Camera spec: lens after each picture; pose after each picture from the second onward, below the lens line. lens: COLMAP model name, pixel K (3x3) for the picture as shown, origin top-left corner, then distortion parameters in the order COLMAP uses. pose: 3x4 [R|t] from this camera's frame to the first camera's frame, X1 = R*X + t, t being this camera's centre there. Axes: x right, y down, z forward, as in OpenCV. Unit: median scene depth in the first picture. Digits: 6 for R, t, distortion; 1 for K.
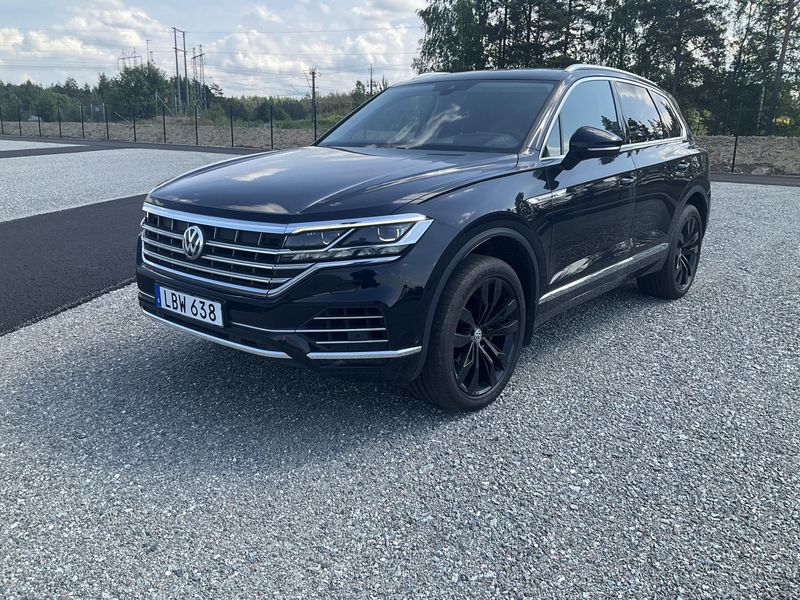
lens RADIAL K [[689.4, 0, 400.0], [0, 689.4, 300.0], [0, 0, 1]] dist [0.083582, -0.087907]
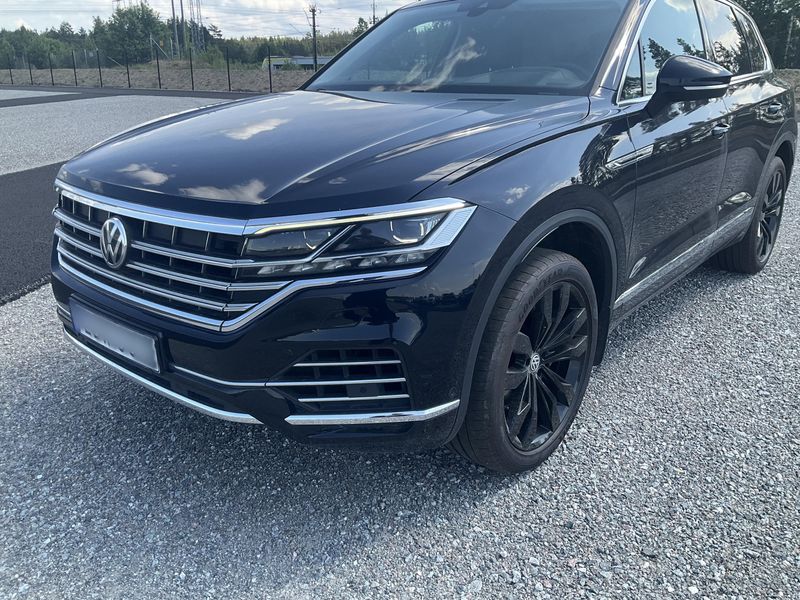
lens RADIAL K [[696.5, 0, 403.8], [0, 696.5, 304.3], [0, 0, 1]] dist [0.021210, -0.005634]
pose [[0.999820, -0.017500, -0.007389, -0.013472], [0.018059, 0.996313, 0.083867, -0.069036], [0.005894, -0.083985, 0.996450, 0.297598]]
